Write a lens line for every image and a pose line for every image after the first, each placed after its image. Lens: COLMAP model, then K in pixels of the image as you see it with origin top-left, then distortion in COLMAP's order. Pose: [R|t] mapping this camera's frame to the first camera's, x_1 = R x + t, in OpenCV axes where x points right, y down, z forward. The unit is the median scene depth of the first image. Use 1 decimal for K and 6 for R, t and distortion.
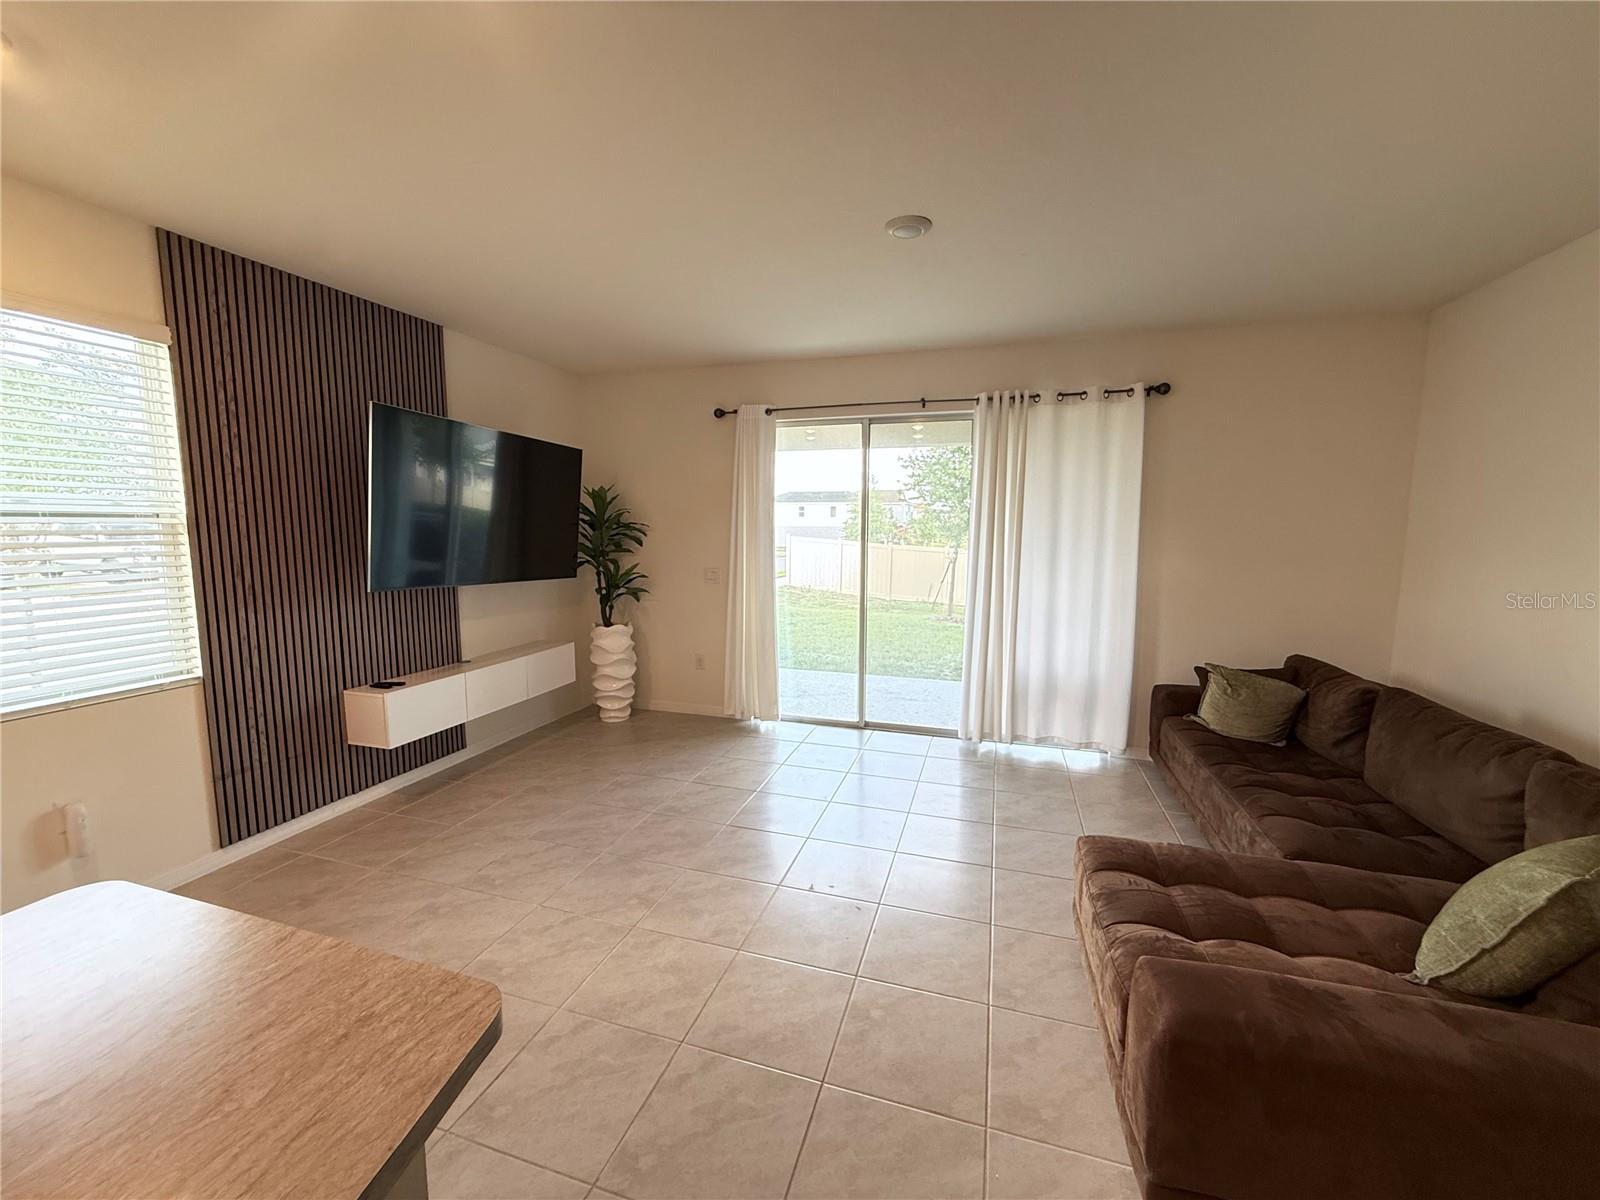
lens RADIAL K [[637.7, 0, 798.9], [0, 637.7, 597.9], [0, 0, 1]] dist [0.000161, 0.000349]
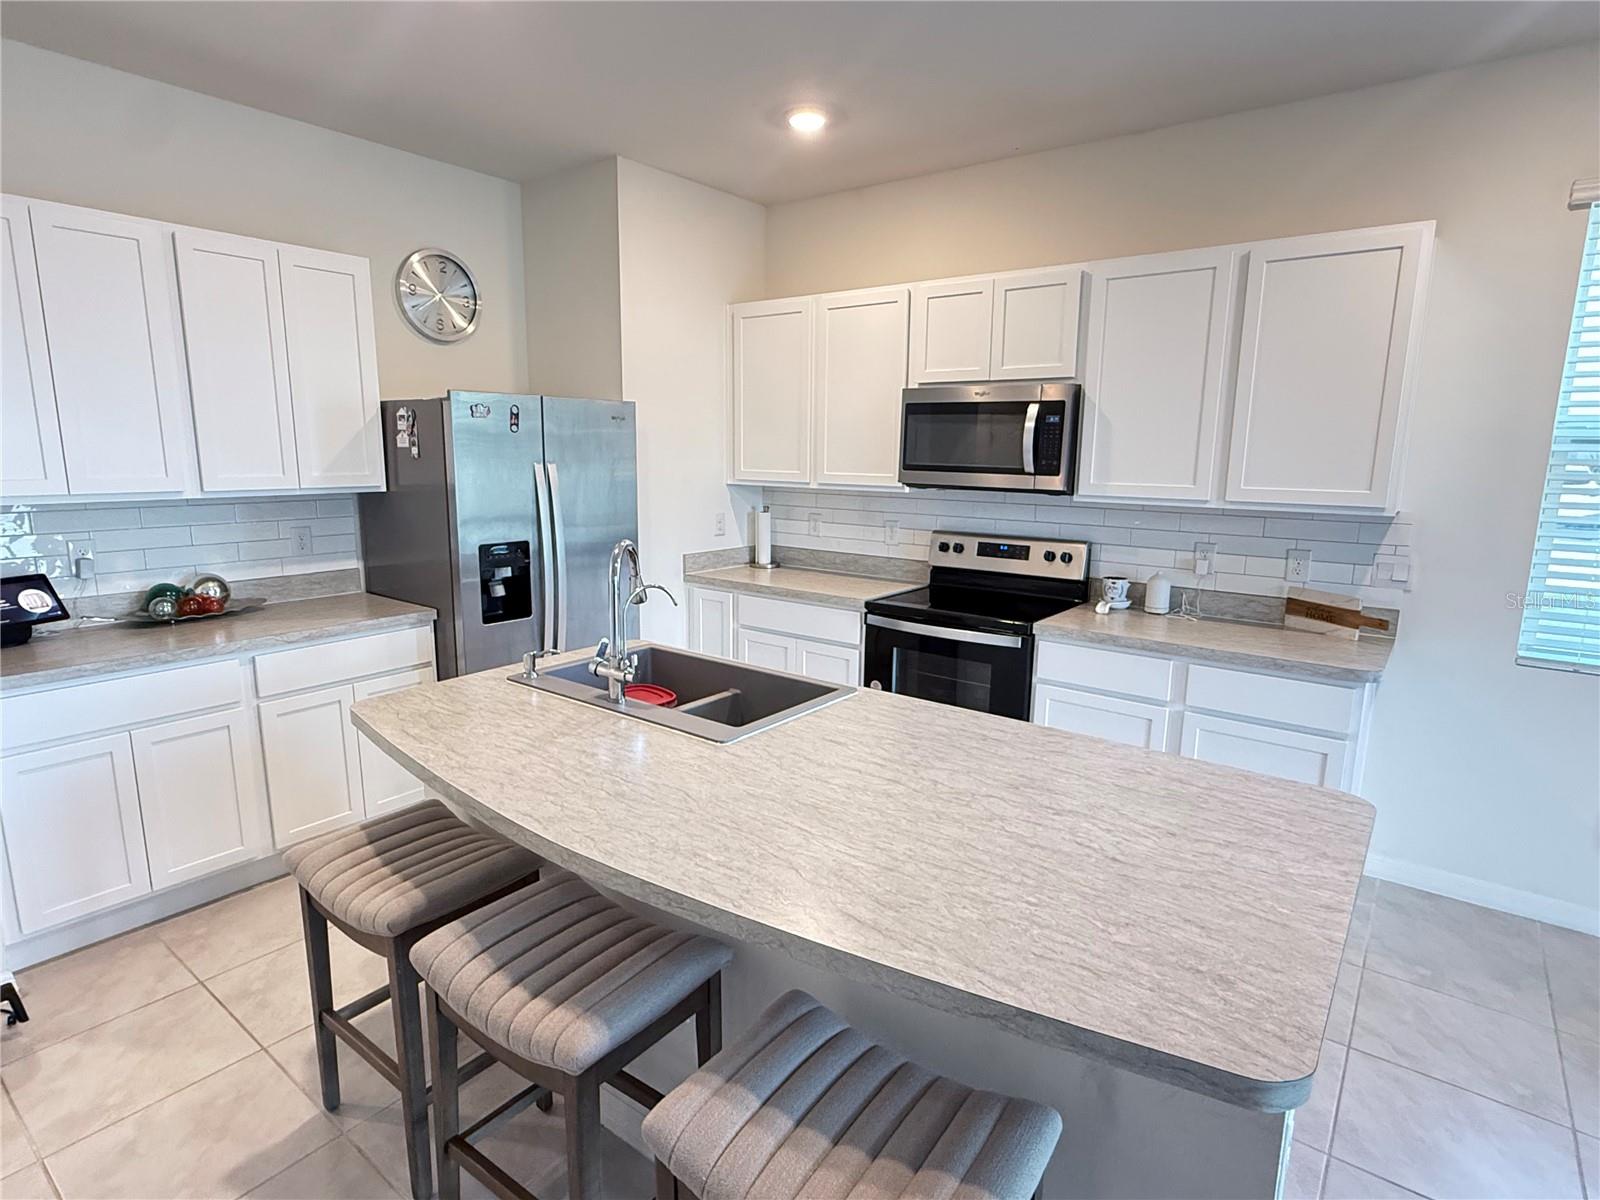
lens RADIAL K [[844.8, 0, 792.6], [0, 844.8, 596.8], [0, 0, 1]] dist [0.000409, -0.000594]
pose [[-0.346126, 0.160448, -0.924366, 0.119791], [-0.121577, 0.969289, 0.213770, -0.013454], [0.930277, 0.186373, -0.315989, 0.144385]]
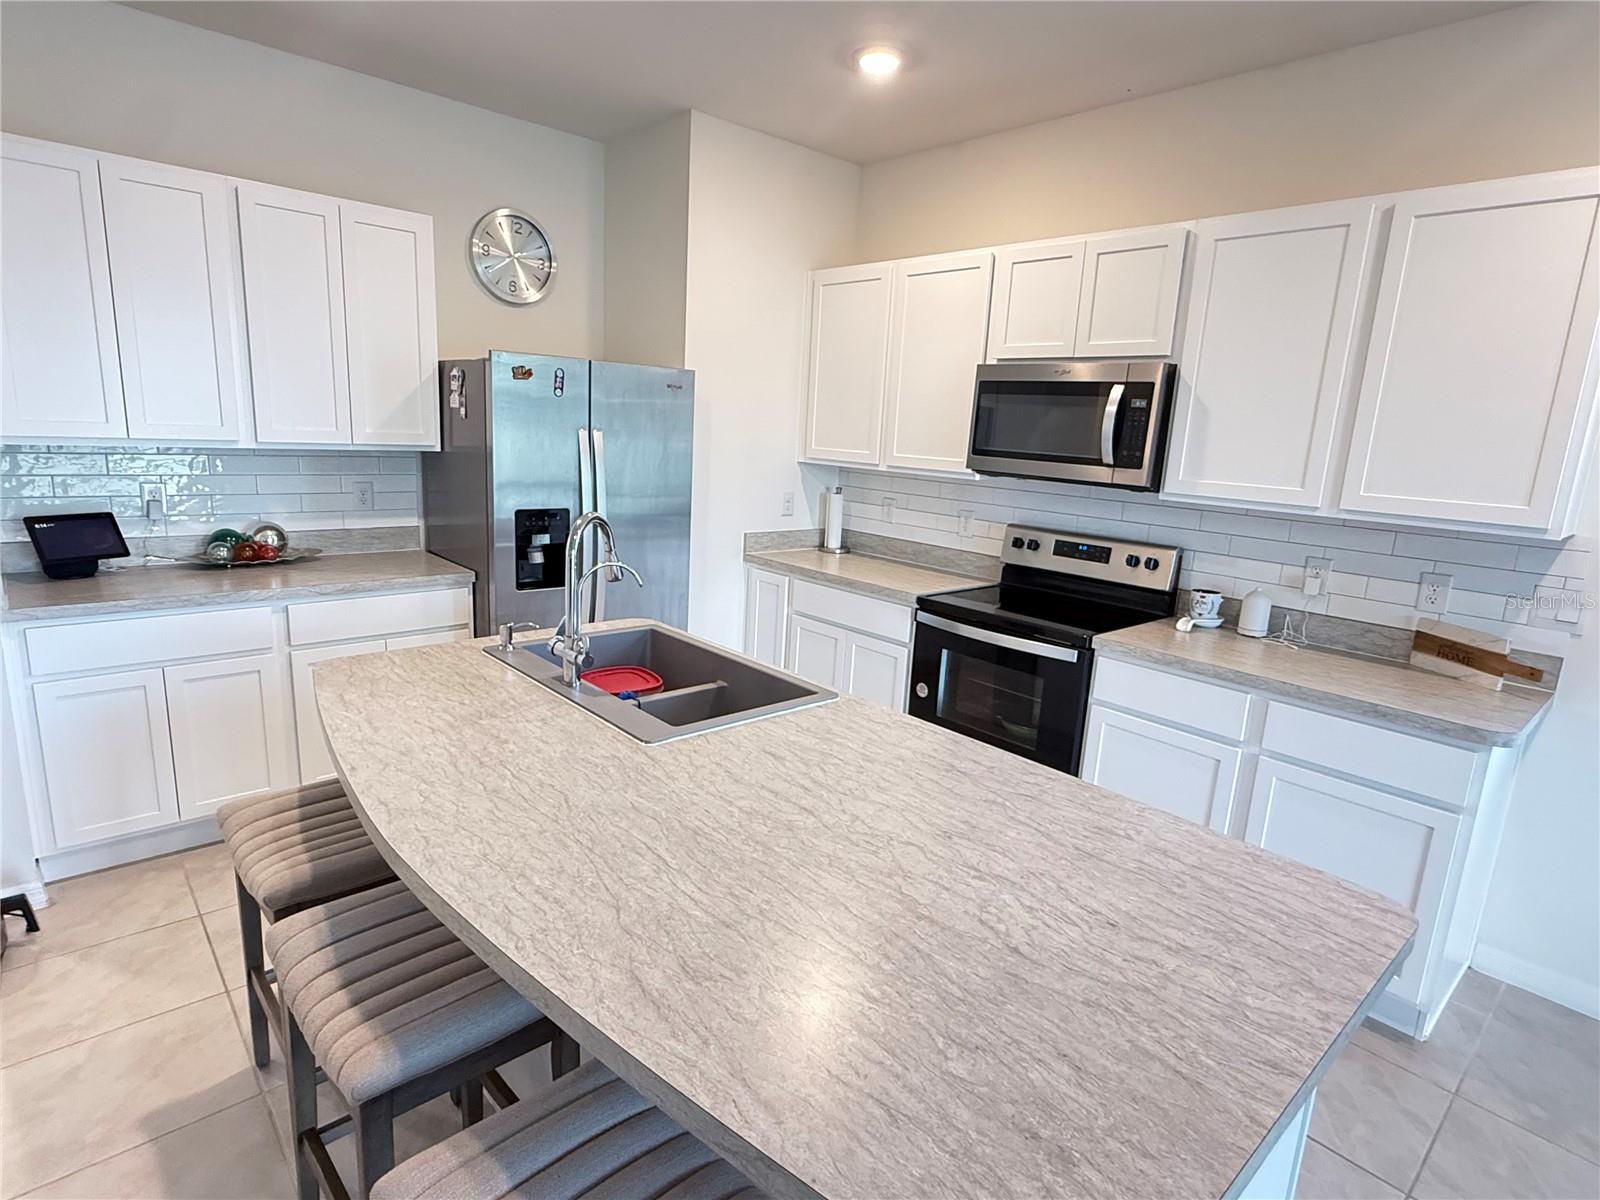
lens RADIAL K [[844.8, 0, 793.0], [0, 844.8, 599.1], [0, 0, 1]] dist [0.000409, -0.000594]
pose [[-0.508018, 0.149698, -0.848239, 0.028341], [-0.153183, 0.953382, 0.259997, -0.019017], [0.847616, 0.262019, -0.461403, 0.208931]]
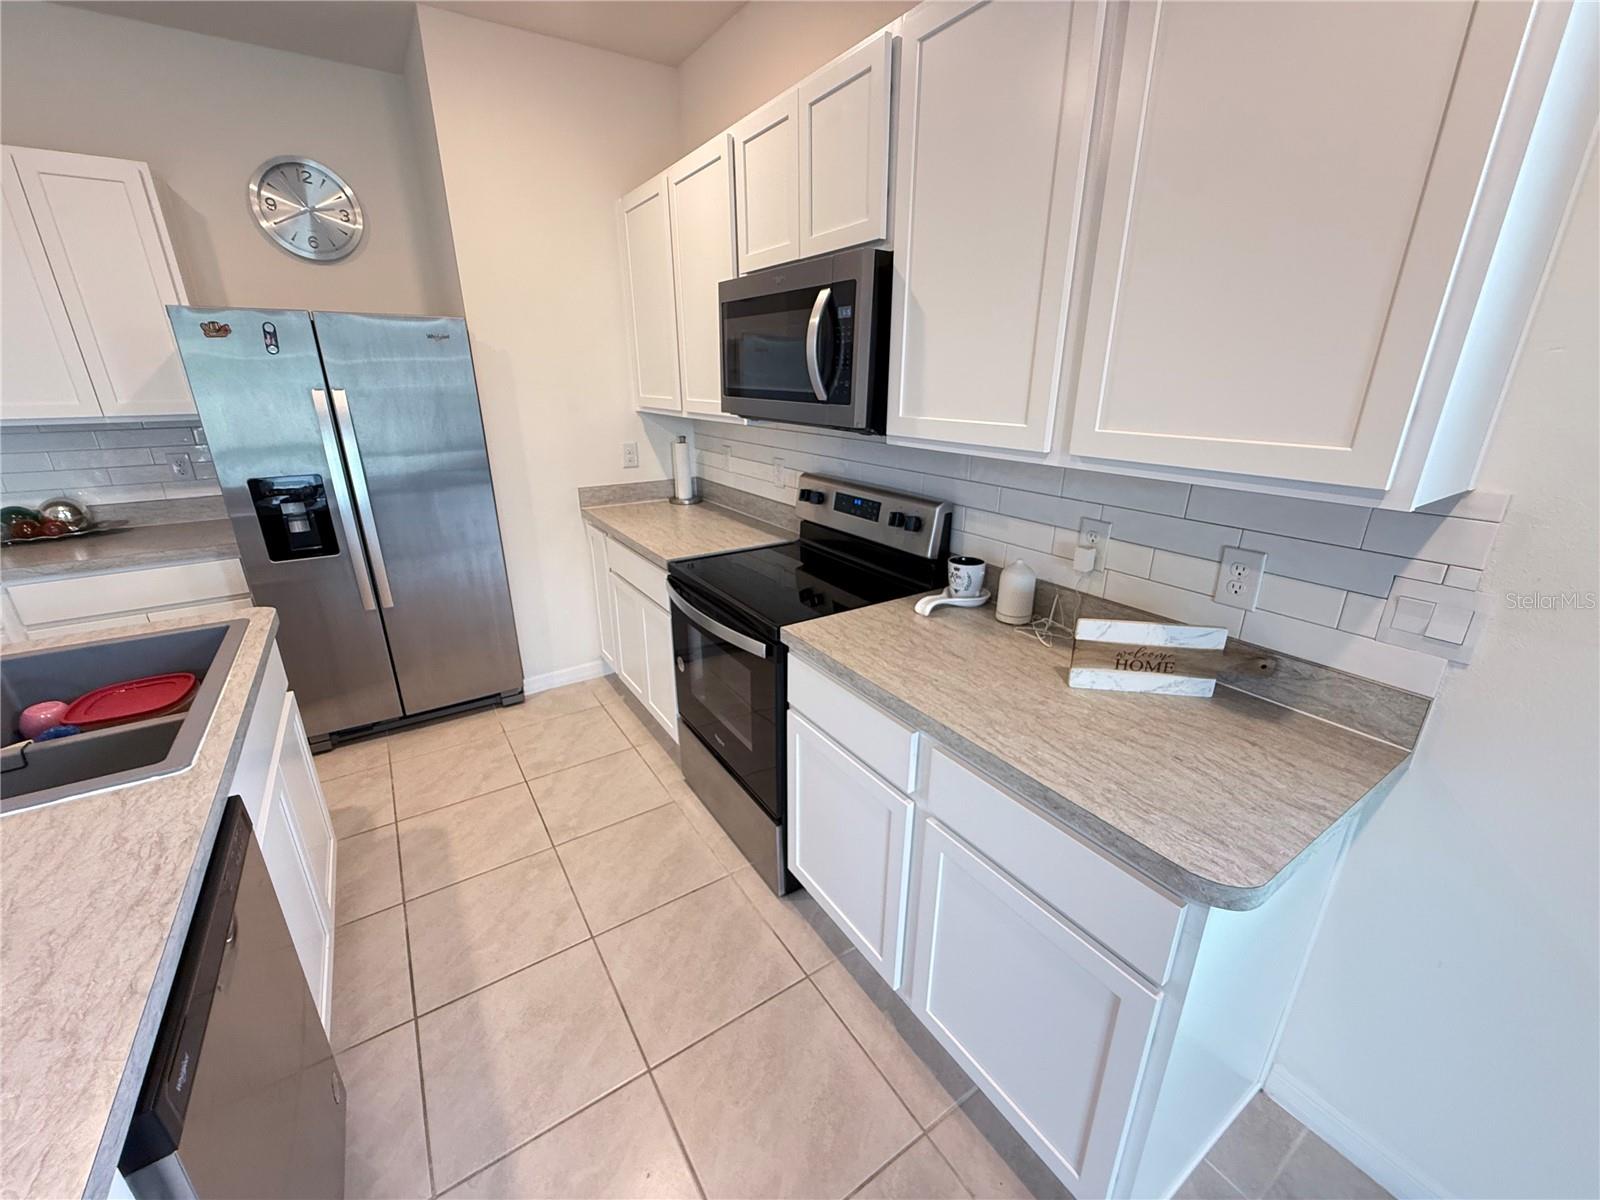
lens RADIAL K [[637.7, 0, 794.5], [0, 637.7, 596.5], [0, 0, 1]] dist [0.000161, 0.000349]
pose [[-0.632979, 0.256482, -0.730448, -0.372094], [-0.089598, 0.912915, 0.398194, -0.029440], [0.768967, 0.317495, -0.554876, 0.328698]]
